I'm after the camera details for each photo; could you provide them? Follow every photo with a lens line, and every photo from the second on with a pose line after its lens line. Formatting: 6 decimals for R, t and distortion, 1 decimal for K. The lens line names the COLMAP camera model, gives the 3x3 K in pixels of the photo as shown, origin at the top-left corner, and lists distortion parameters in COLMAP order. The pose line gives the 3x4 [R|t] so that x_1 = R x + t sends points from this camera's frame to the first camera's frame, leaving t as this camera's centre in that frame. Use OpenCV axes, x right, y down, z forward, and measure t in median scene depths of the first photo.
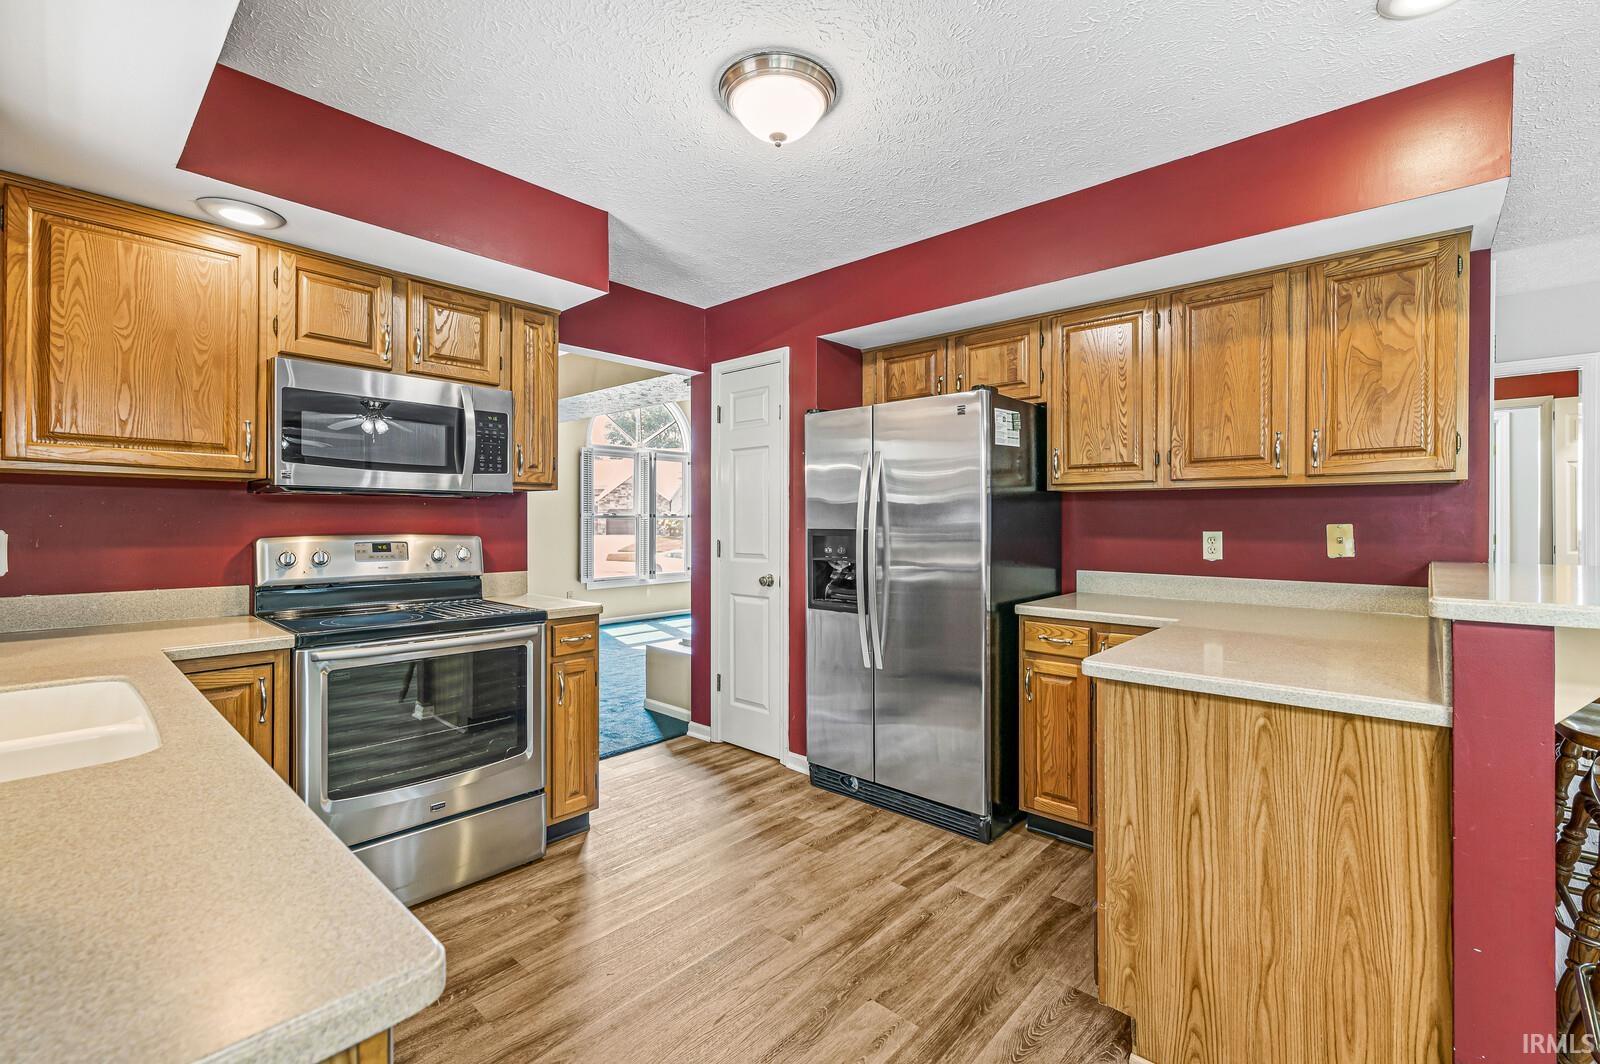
lens RADIAL K [[692.5, 0, 795.6], [0, 692.5, 524.0], [0, 0, 1]] dist [0.000156, -0.000047]
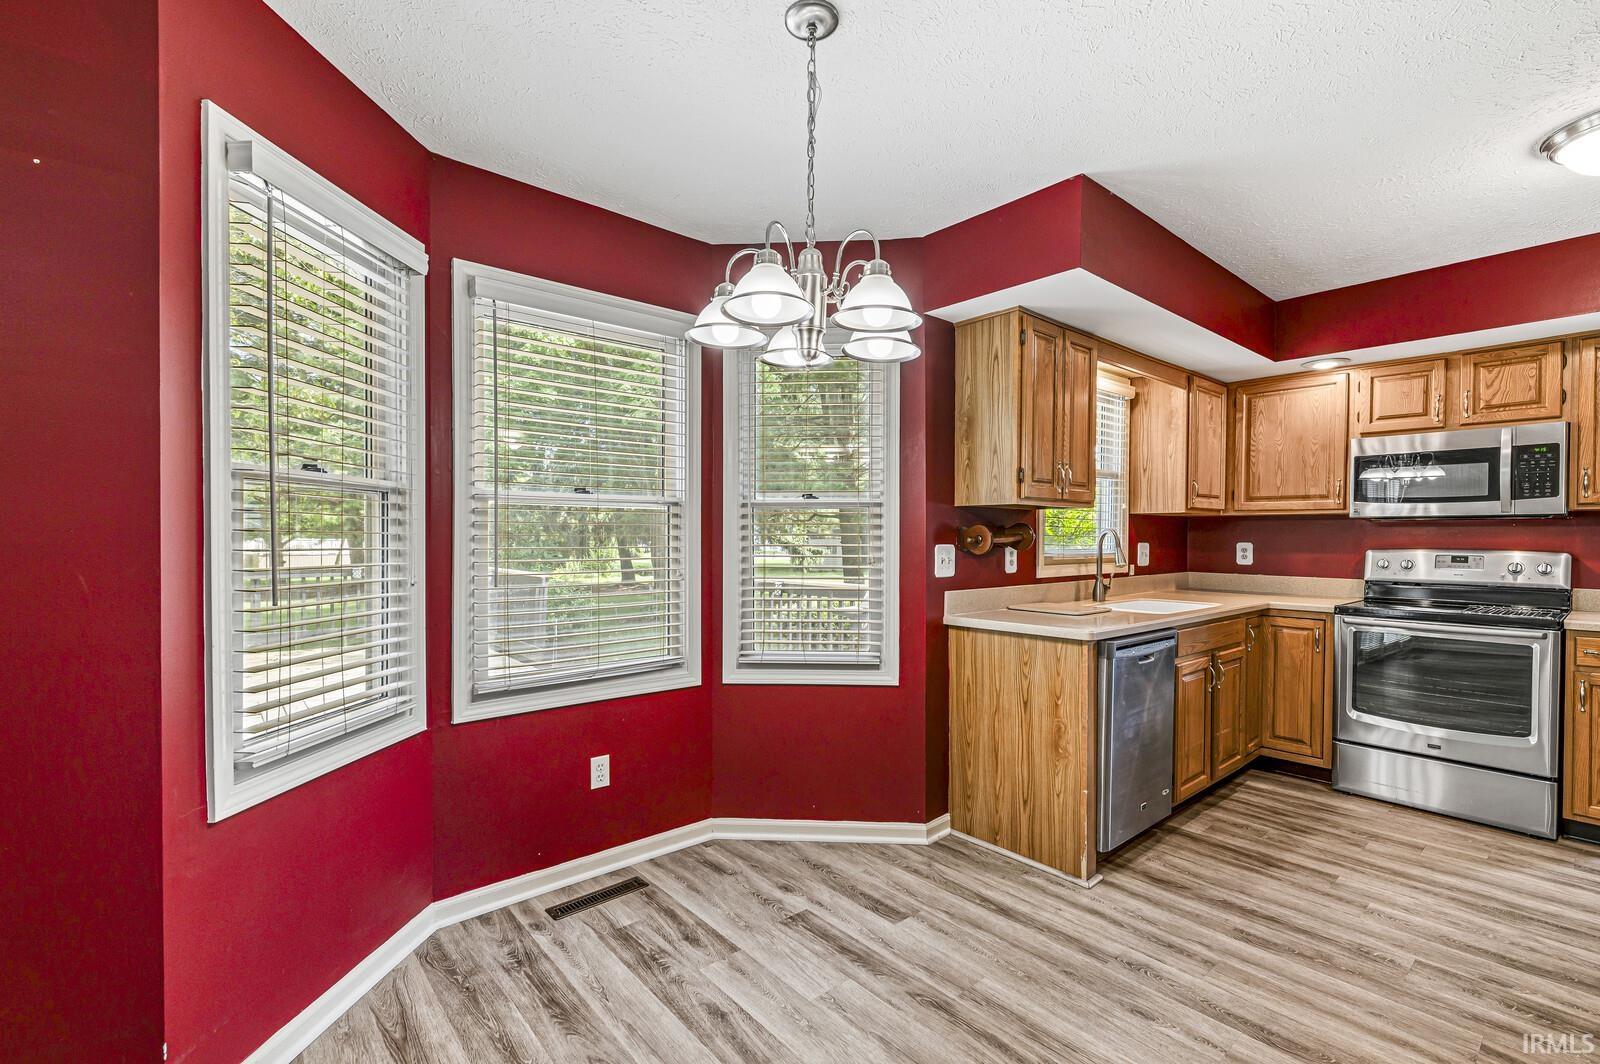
lens RADIAL K [[692.5, 0, 822.8], [0, 692.5, 540.7], [0, 0, 1]] dist [0.000156, -0.000047]
pose [[-0.107014, 0.004864, -0.994246, 0.873936], [-0.006303, 0.999965, 0.005571, -0.001069], [0.994238, 0.006863, -0.106980, -0.058205]]
